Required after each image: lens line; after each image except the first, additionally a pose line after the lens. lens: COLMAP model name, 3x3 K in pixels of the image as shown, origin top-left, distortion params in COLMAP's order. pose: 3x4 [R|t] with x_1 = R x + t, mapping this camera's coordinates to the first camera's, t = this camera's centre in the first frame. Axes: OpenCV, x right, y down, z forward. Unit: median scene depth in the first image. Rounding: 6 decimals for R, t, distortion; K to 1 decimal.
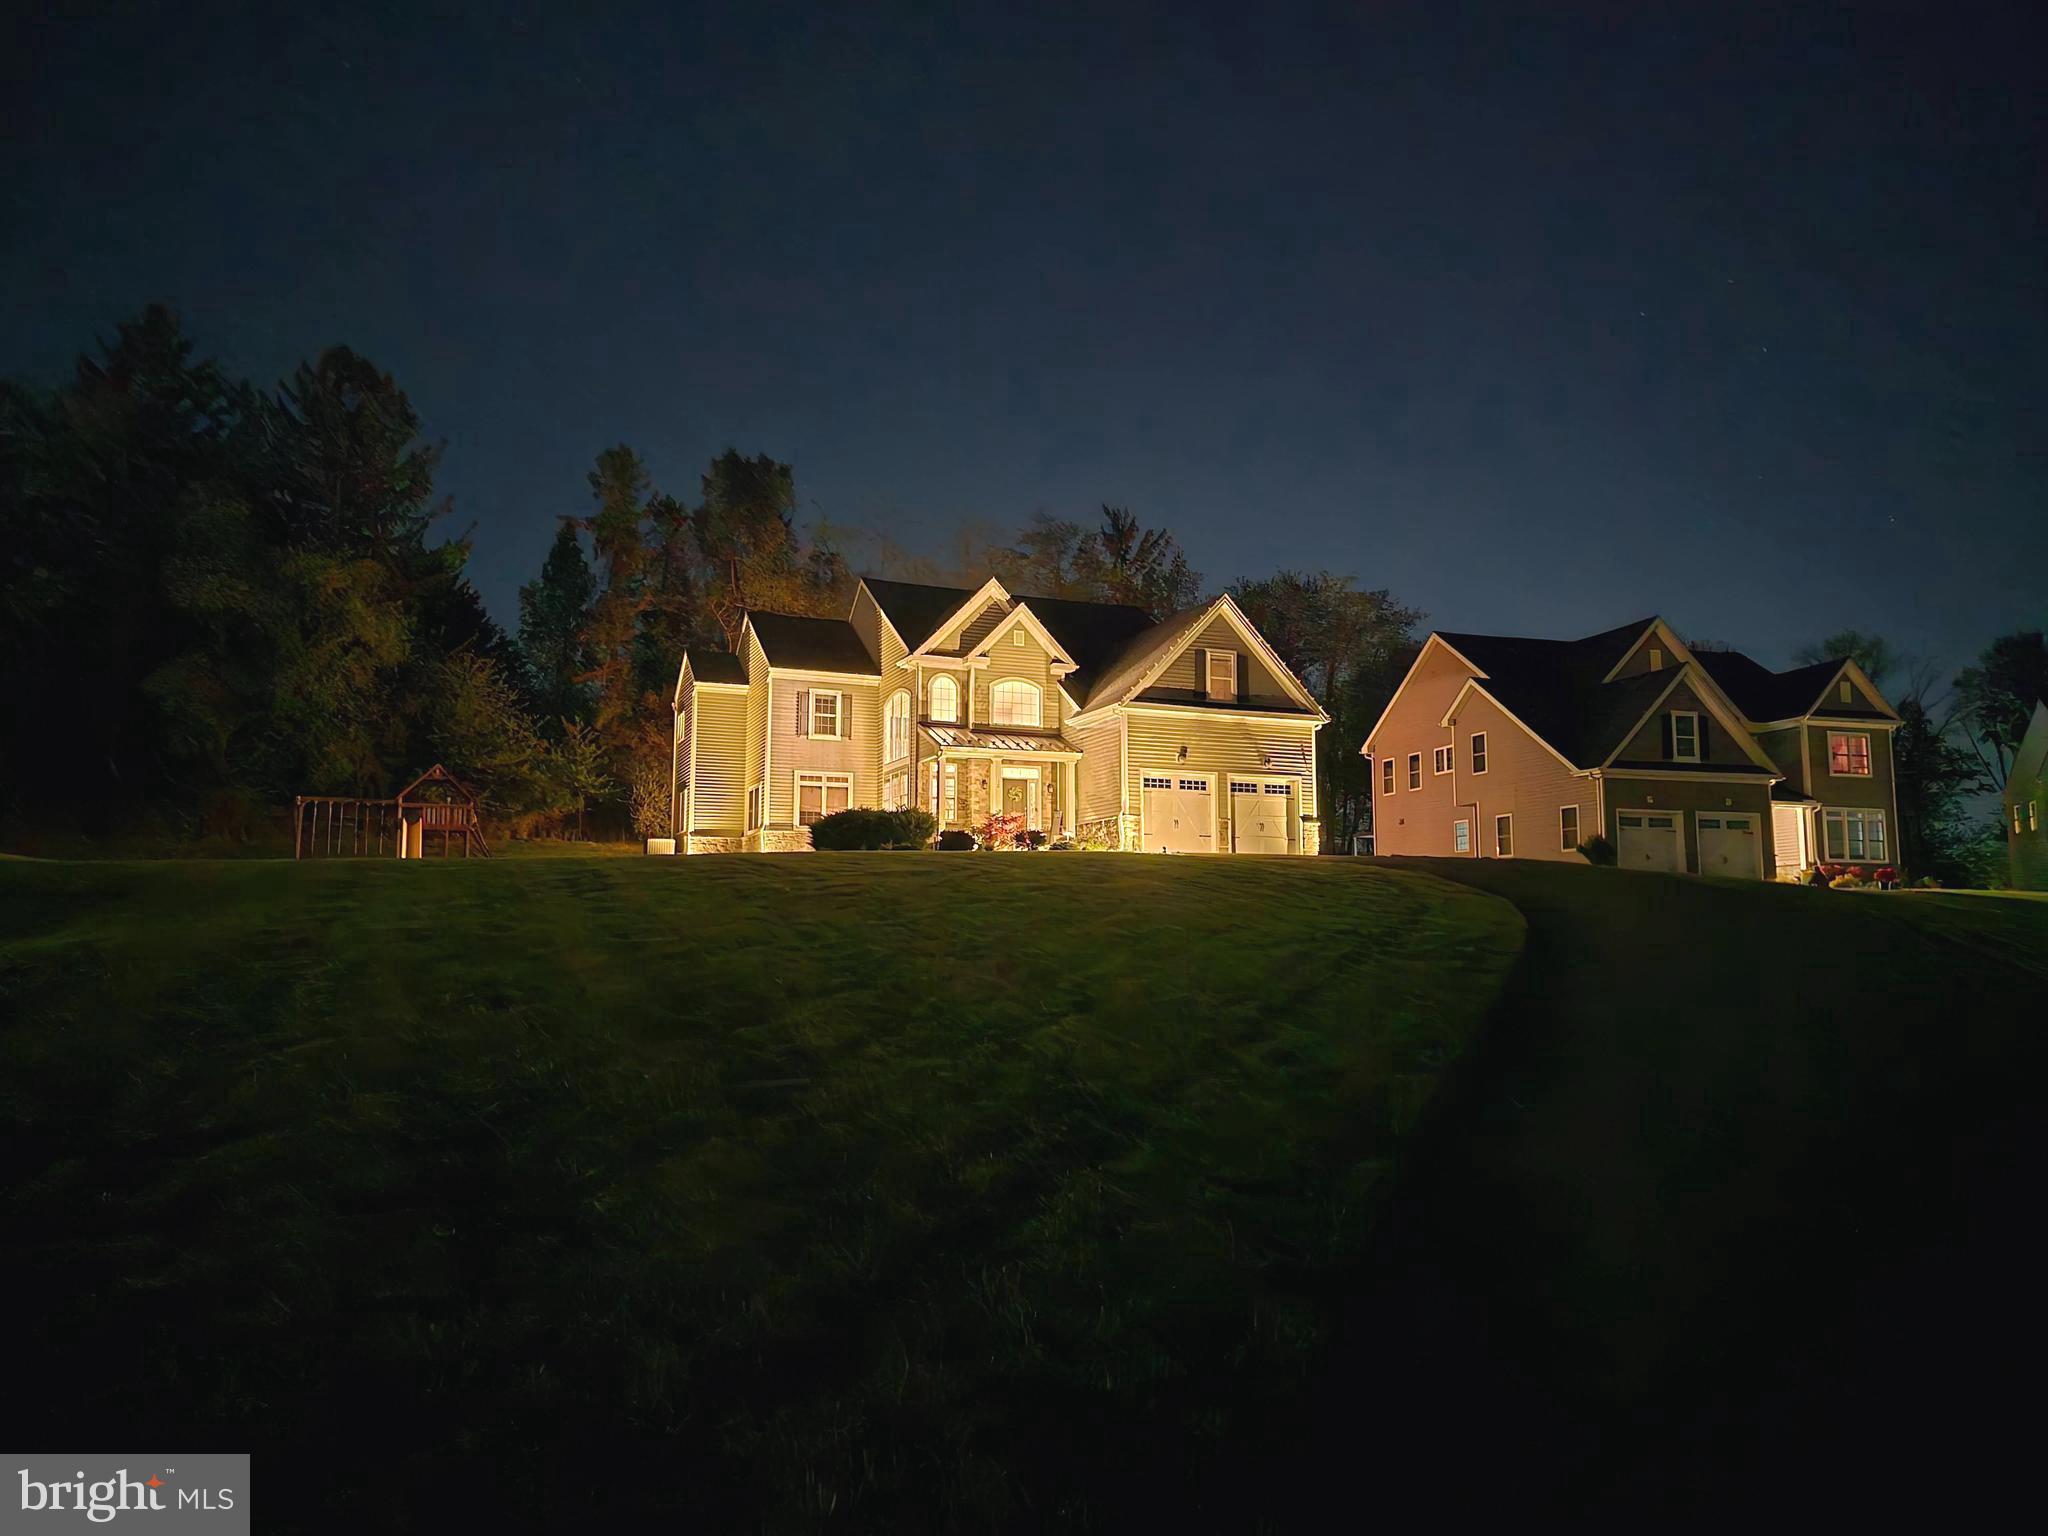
lens RADIAL K [[1356.0, 0, 993.9], [0, 1356.0, 772.4], [0, 0, 1]] dist [0.058365, -0.074931]
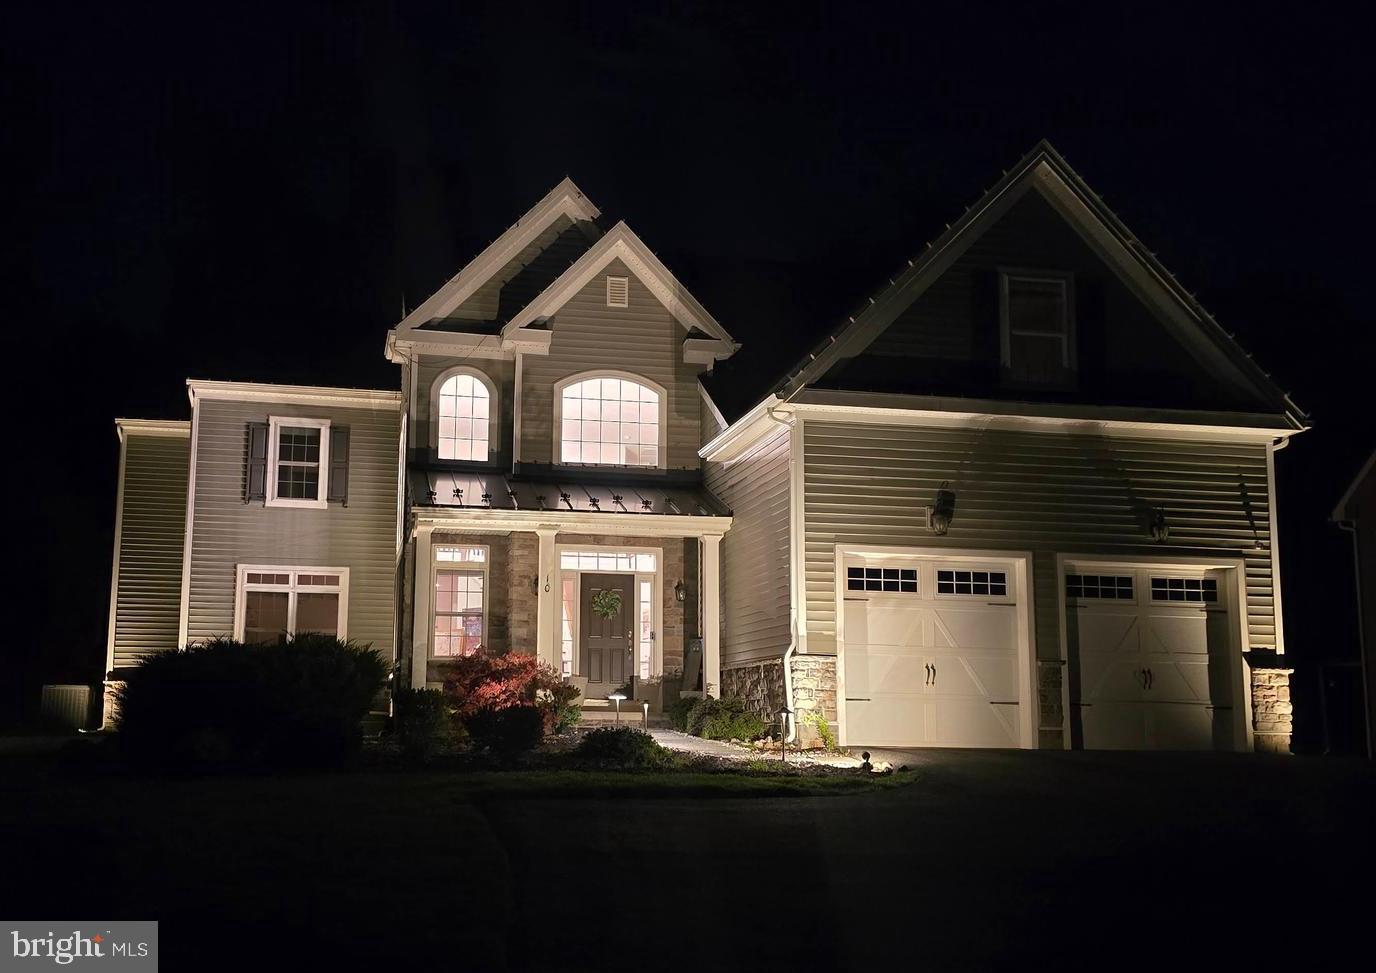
lens RADIAL K [[1341.8, 0, 572.7], [0, 1341.8, 544.7], [0, 0, 1]] dist [0.057101, -0.023197]
pose [[0.978539, -0.019217, -0.205162, 0.104376], [0.015467, 0.999683, -0.019864, 0.003606], [0.205478, 0.016265, 0.978526, 0.523988]]
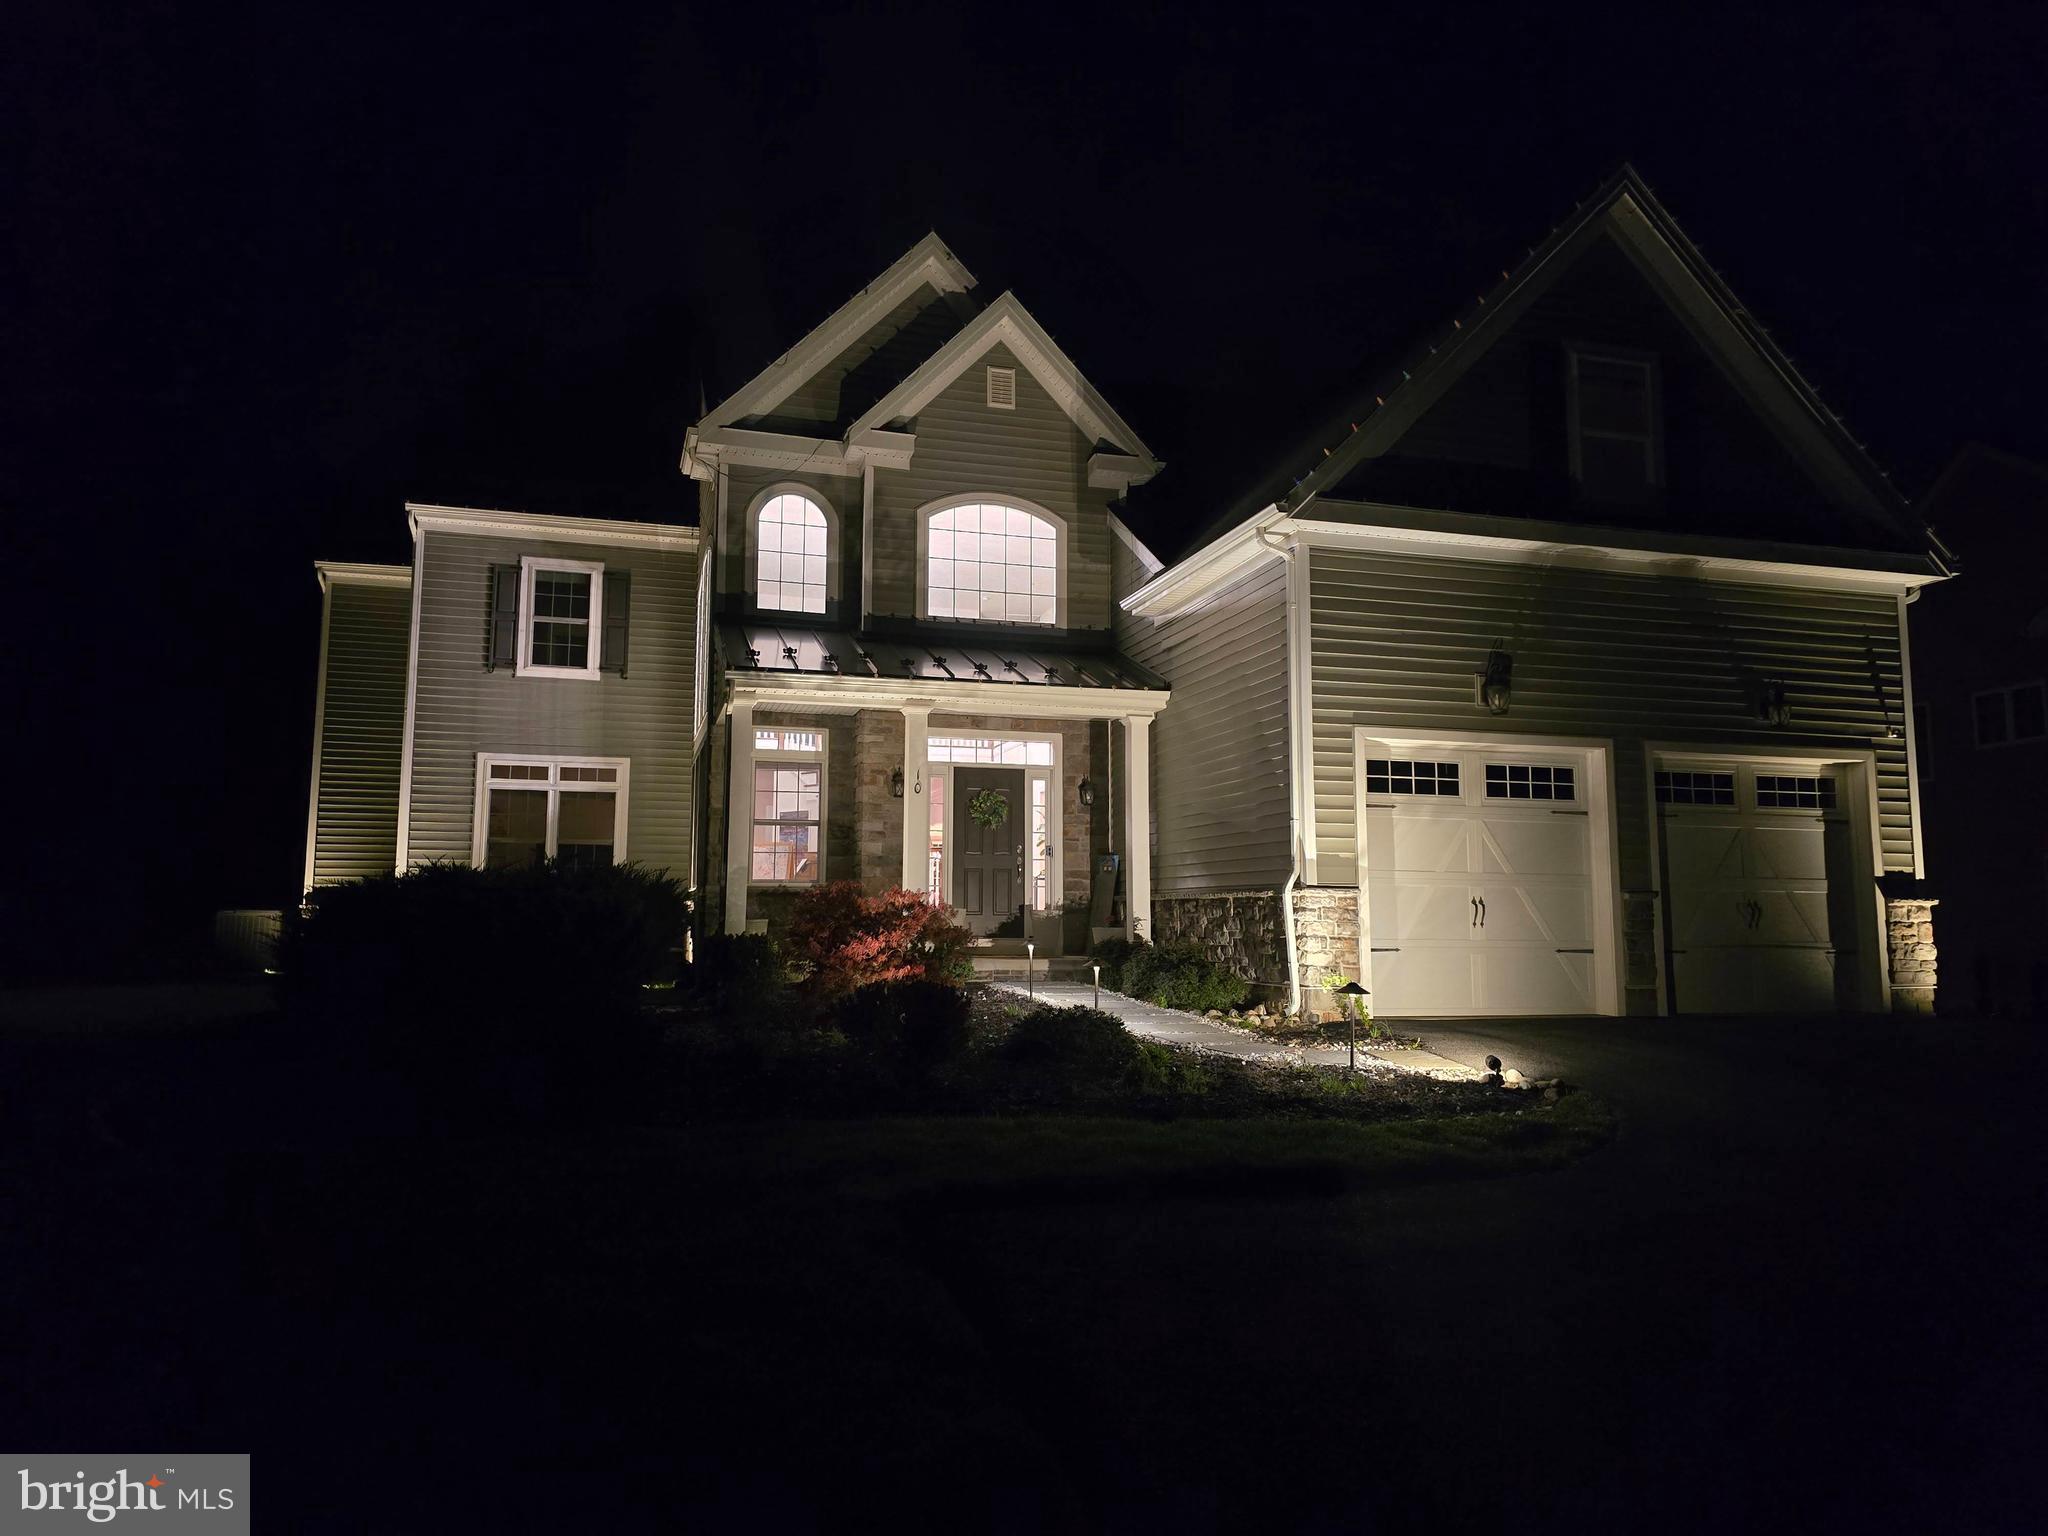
lens RADIAL K [[1356.0, 0, 993.9], [0, 1356.0, 772.4], [0, 0, 1]] dist [0.058365, -0.074931]
pose [[0.994364, -0.010533, -0.105495, 0.055913], [0.011291, 0.999915, 0.006595, 0.003512], [0.105417, -0.007749, 0.994398, 0.641702]]
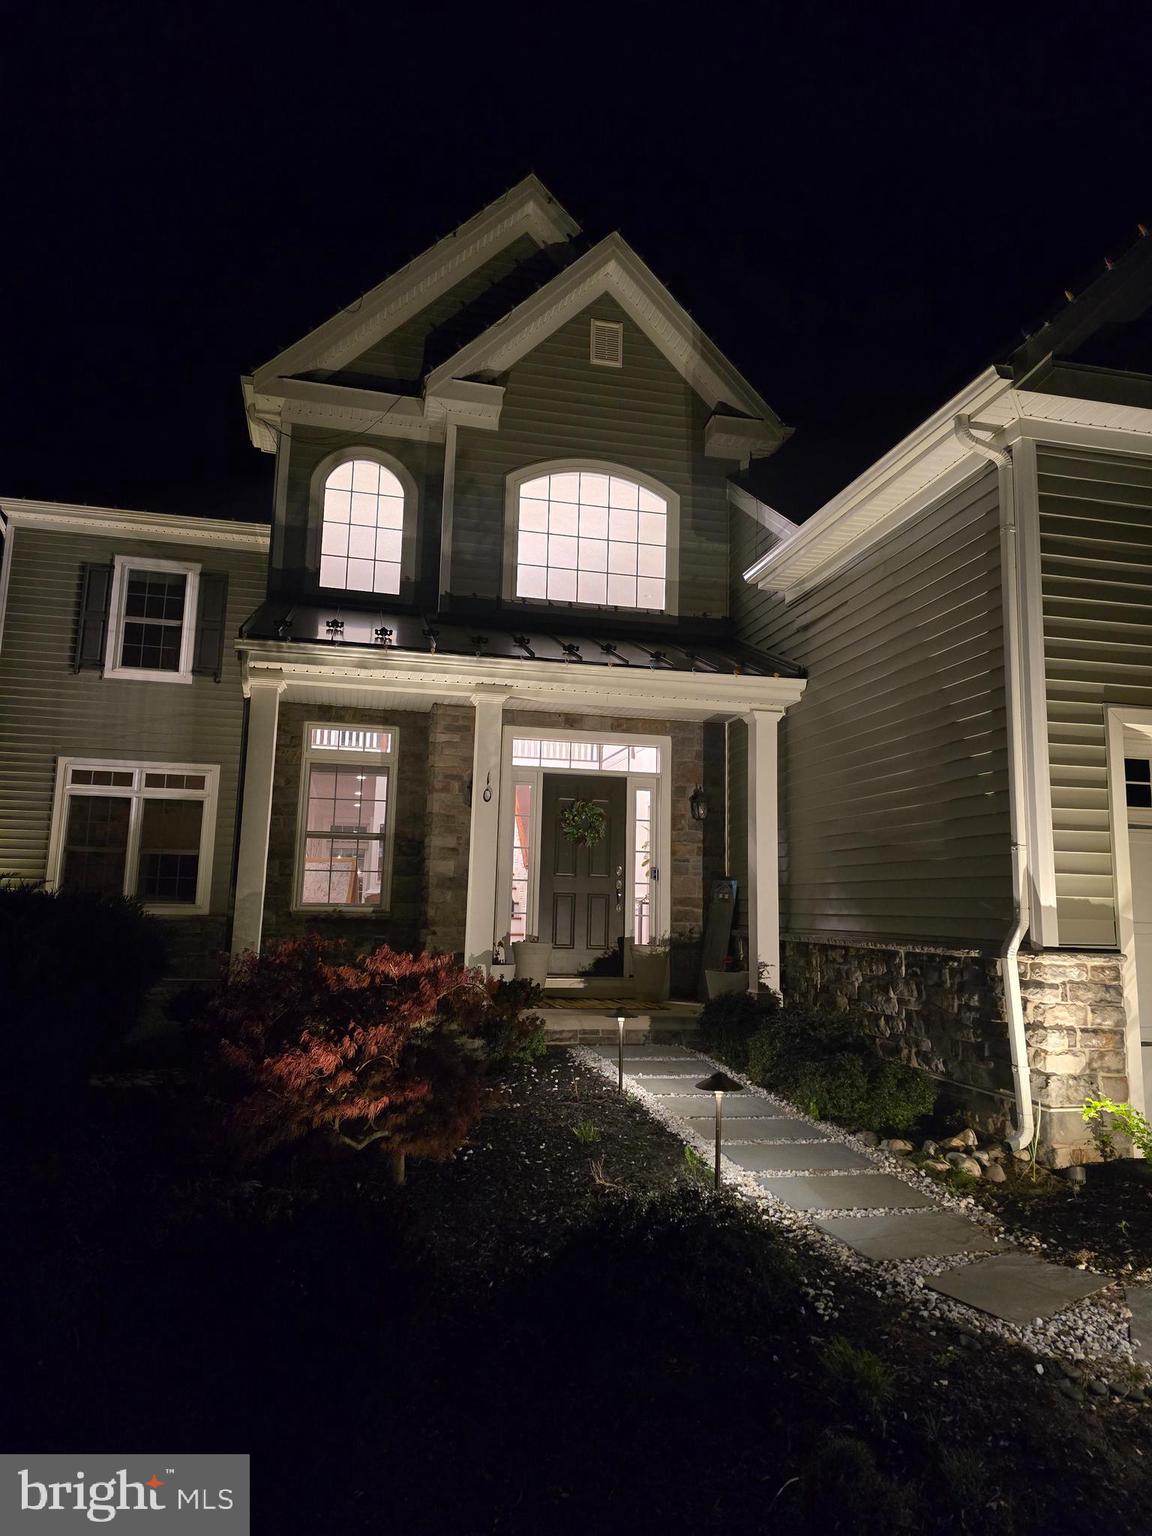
lens RADIAL K [[1017.0, 0, 576.0], [0, 1017.0, 768.0], [0, 0, 1]] dist [0.058365, -0.074931]
pose [[0.988171, -0.001151, -0.153349, 0.049891], [-0.002286, 0.999750, -0.022229, 0.008328], [0.153336, 0.022317, 0.987922, 0.773989]]
